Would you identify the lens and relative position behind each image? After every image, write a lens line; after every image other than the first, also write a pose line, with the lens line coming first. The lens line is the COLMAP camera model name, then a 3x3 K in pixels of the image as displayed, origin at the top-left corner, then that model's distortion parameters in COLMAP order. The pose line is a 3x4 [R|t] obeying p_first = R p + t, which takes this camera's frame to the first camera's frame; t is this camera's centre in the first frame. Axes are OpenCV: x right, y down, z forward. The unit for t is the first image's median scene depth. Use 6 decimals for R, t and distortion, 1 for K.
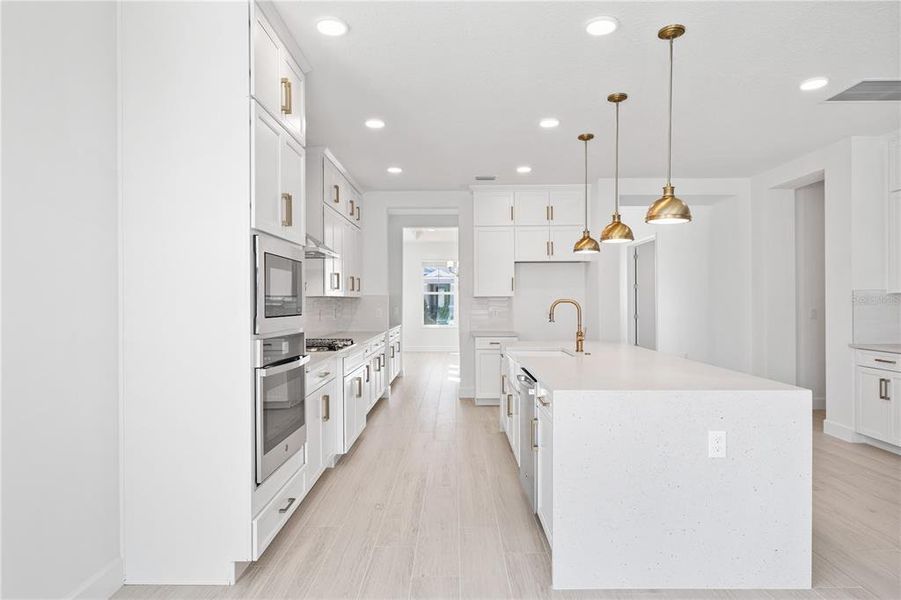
lens RADIAL K [[531.8, 0, 444.4], [0, 531.8, 300.2], [0, 0, 1]] dist [0.014297, -0.004199]
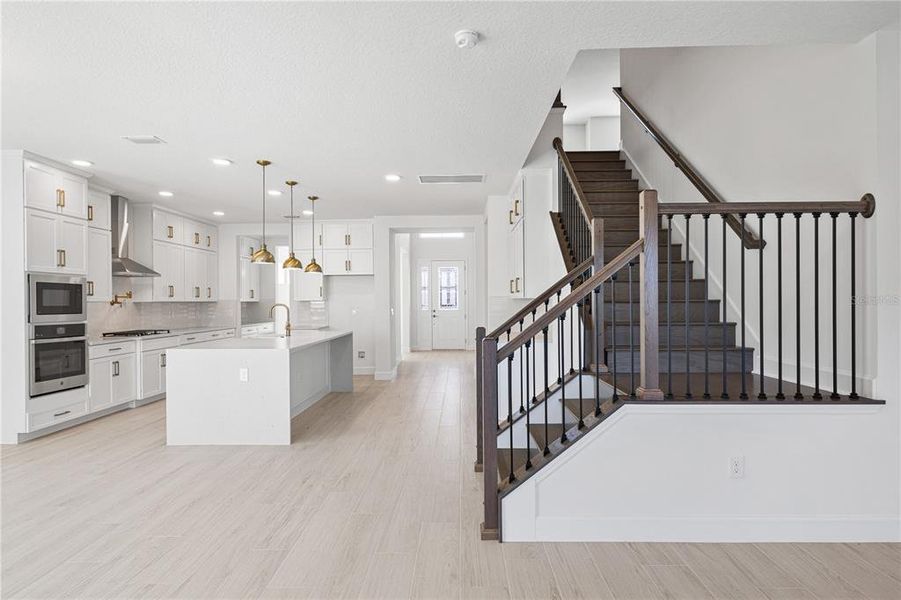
lens RADIAL K [[531.8, 0, 453.0], [0, 531.8, 303.3], [0, 0, 1]] dist [0.014297, -0.004199]
pose [[0.999960, -0.004283, -0.007908, 0.547122], [0.004330, 0.999973, 0.005933, -0.006641], [0.007883, -0.005967, 0.999951, -0.439607]]
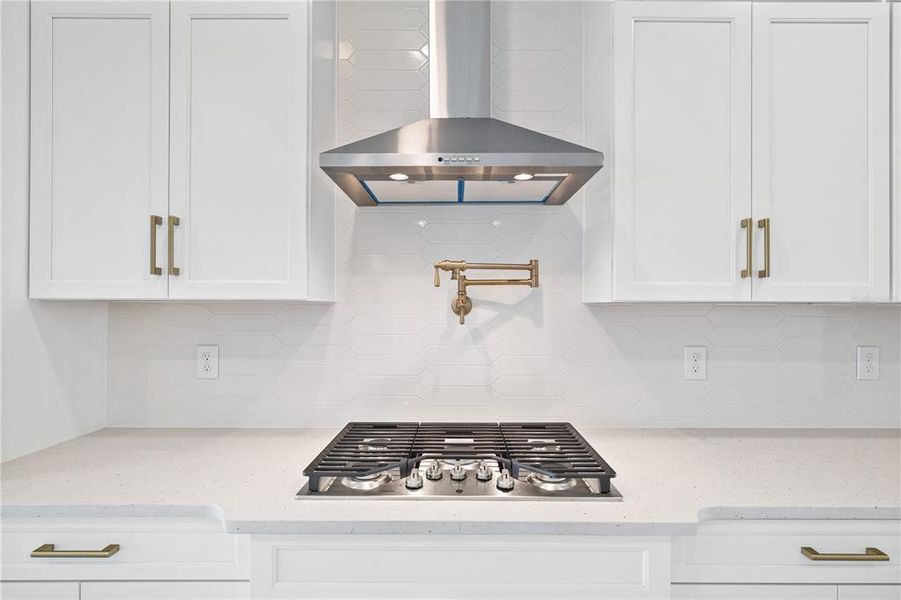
lens RADIAL K [[450.6, 0, 456.7], [0, 450.6, 301.4], [0, 0, 1]] dist [-0.006452, 0.000086]
pose [[0.017004, -0.002112, -0.999853, 0.031192], [-0.002529, 0.999994, -0.002156, -0.005958], [0.999852, 0.002565, 0.016998, 0.773286]]
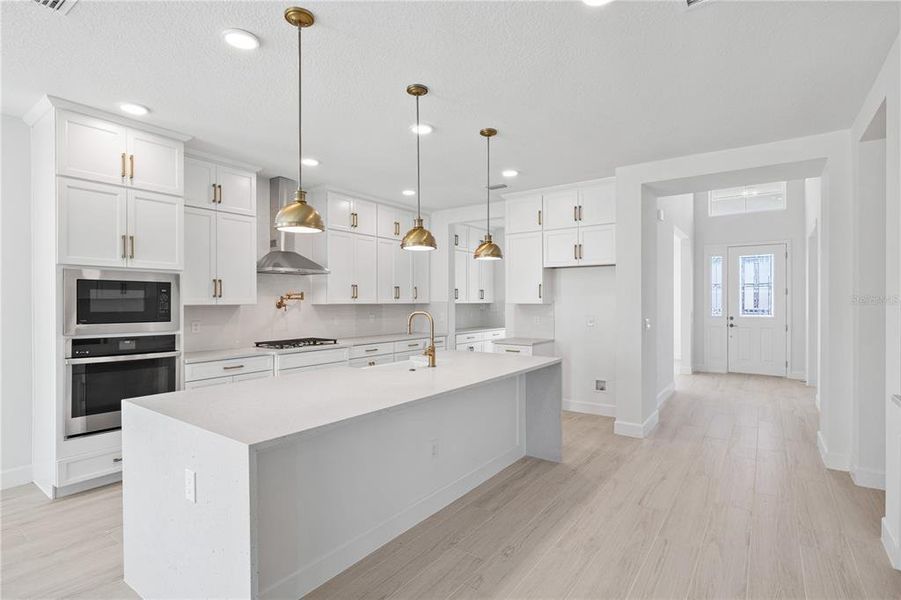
lens RADIAL K [[450.6, 0, 447.5], [0, 450.6, 302.0], [0, 0, 1]] dist [-0.006452, 0.000086]
pose [[0.818343, 0.002124, -0.574727, 0.525355], [-0.000356, 0.999995, 0.003188, -0.013641], [0.574731, -0.002404, 0.818339, 0.254720]]
